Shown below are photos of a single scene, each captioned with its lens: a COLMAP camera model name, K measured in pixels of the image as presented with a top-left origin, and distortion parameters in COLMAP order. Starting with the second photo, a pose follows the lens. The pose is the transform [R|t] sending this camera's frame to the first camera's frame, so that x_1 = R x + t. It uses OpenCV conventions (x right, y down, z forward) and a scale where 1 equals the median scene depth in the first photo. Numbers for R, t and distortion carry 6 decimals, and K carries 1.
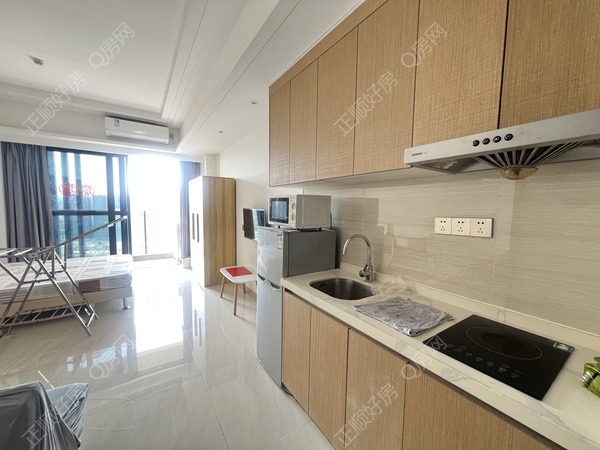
lens RADIAL K [[238.7, 0, 300.5], [0, 238.7, 225.0], [0, 0, 1]] dist [-0.000240, 0.000633]
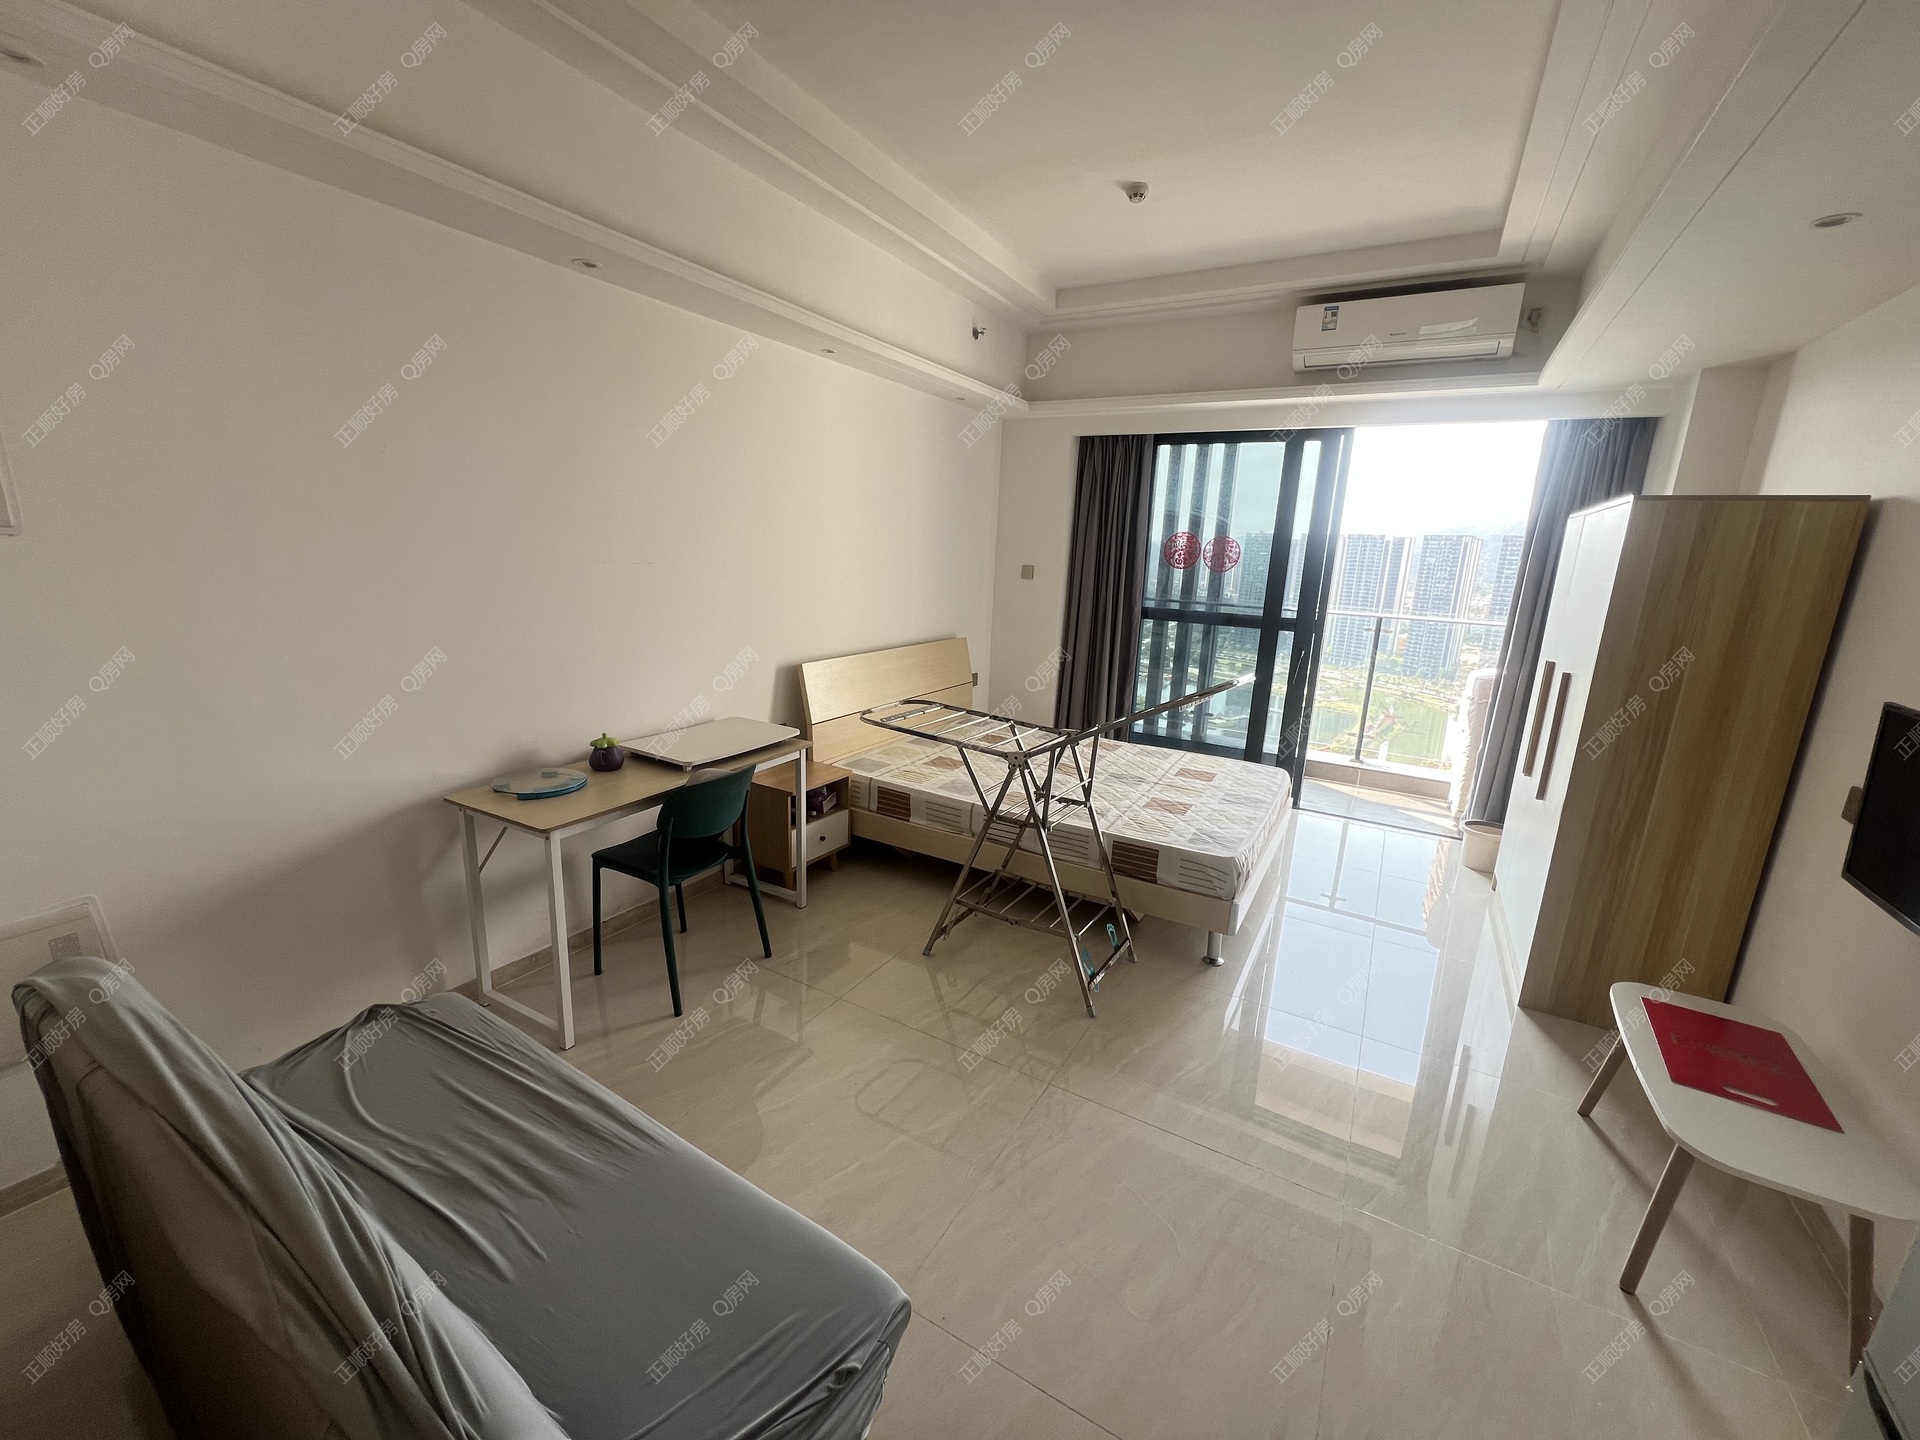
lens RADIAL K [[763.7, 0, 964.7], [0, 763.7, 723.3], [0, 0, 1]] dist [-0.000240, 0.000633]
pose [[0.436664, 0.209719, -0.874838, -0.051042], [-0.103299, 0.977705, 0.182819, -0.070094], [0.893674, 0.010539, 0.448593, 0.190374]]
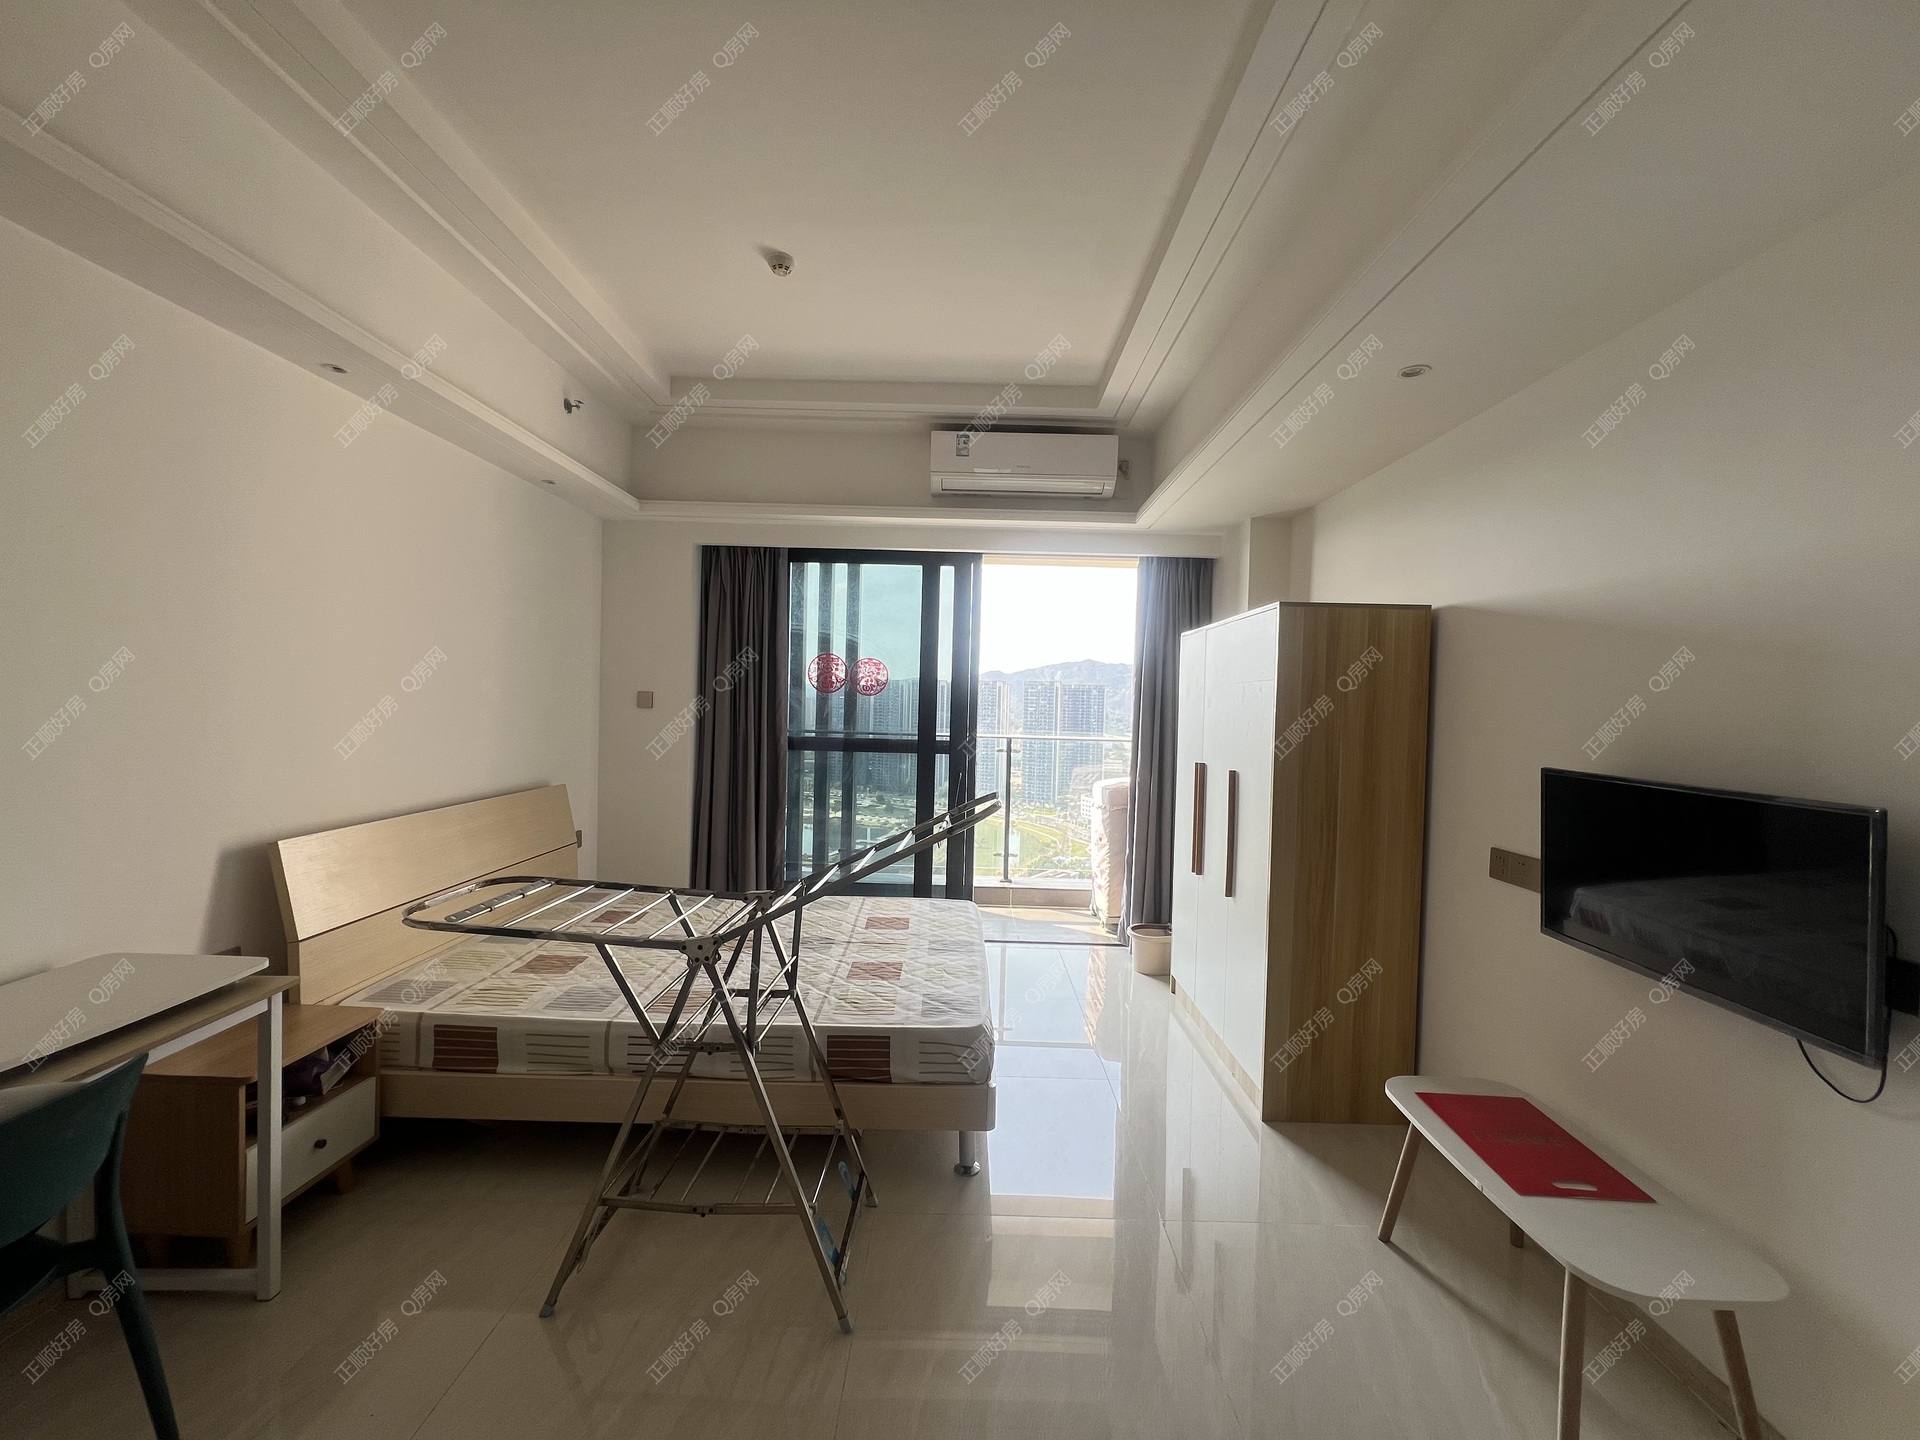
lens RADIAL K [[763.7, 0, 961.8], [0, 763.7, 725.8], [0, 0, 1]] dist [-0.000240, 0.000633]
pose [[0.825275, 0.025264, -0.564165, -0.223640], [-0.059036, 0.997385, -0.041694, -0.043115], [0.561636, 0.067715, 0.824609, 0.239684]]
